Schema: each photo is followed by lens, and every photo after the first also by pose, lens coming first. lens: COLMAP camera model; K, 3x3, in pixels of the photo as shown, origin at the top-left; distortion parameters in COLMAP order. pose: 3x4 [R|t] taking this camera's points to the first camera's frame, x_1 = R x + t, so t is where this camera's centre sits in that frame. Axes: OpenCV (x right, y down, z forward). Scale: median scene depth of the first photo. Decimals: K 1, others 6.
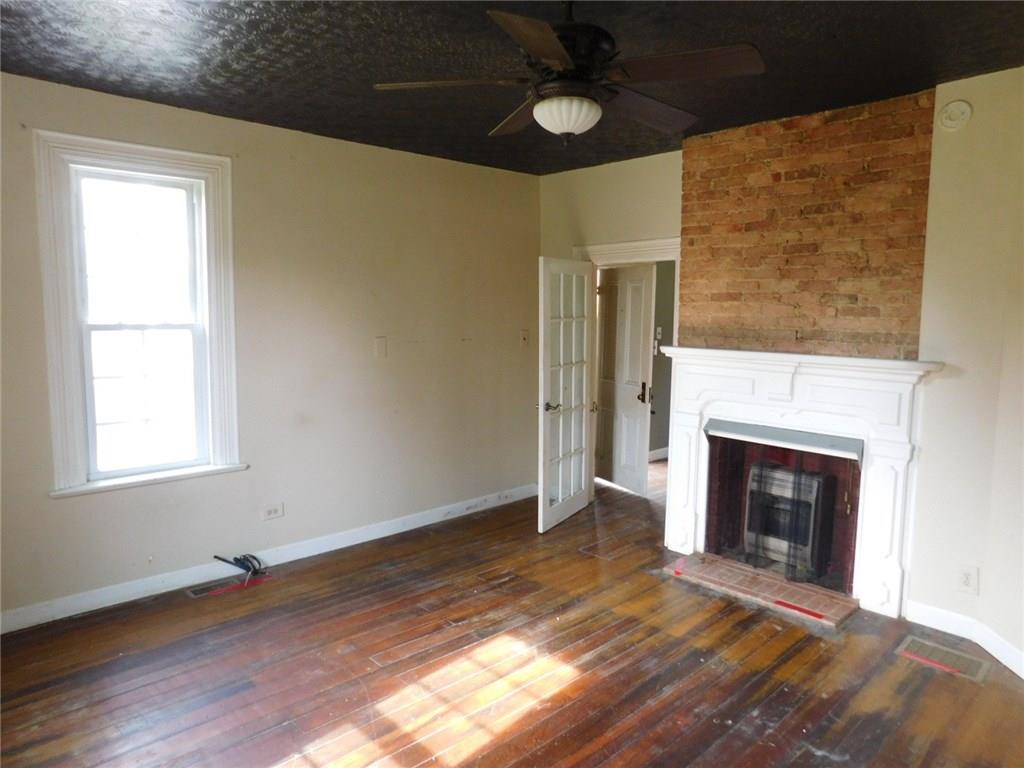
lens RADIAL K [[678.5, 0, 512.3], [0, 678.5, 385.4], [0, 0, 1]] dist [-0.018572, 0.013424]
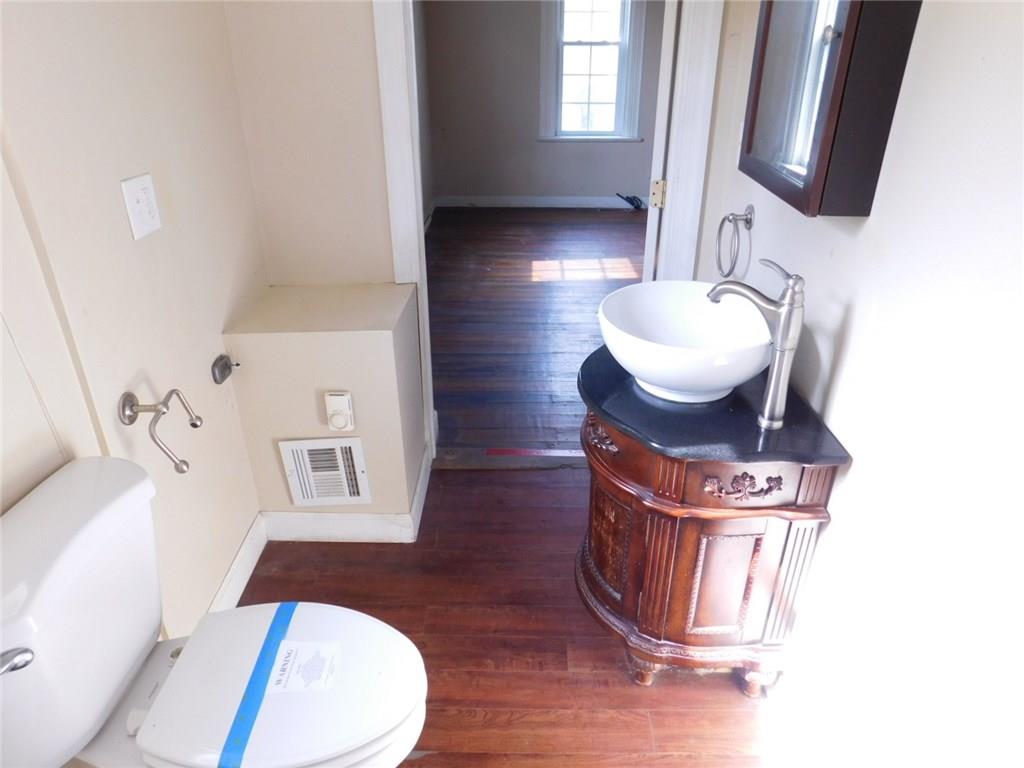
lens RADIAL K [[678.5, 0, 510.7], [0, 678.5, 385.0], [0, 0, 1]] dist [-0.018572, 0.013424]
pose [[0.730999, 0.307270, -0.609283, 0.587782], [-0.060247, 0.918456, 0.390908, 0.049239], [0.679714, -0.249045, 0.689903, -0.507821]]
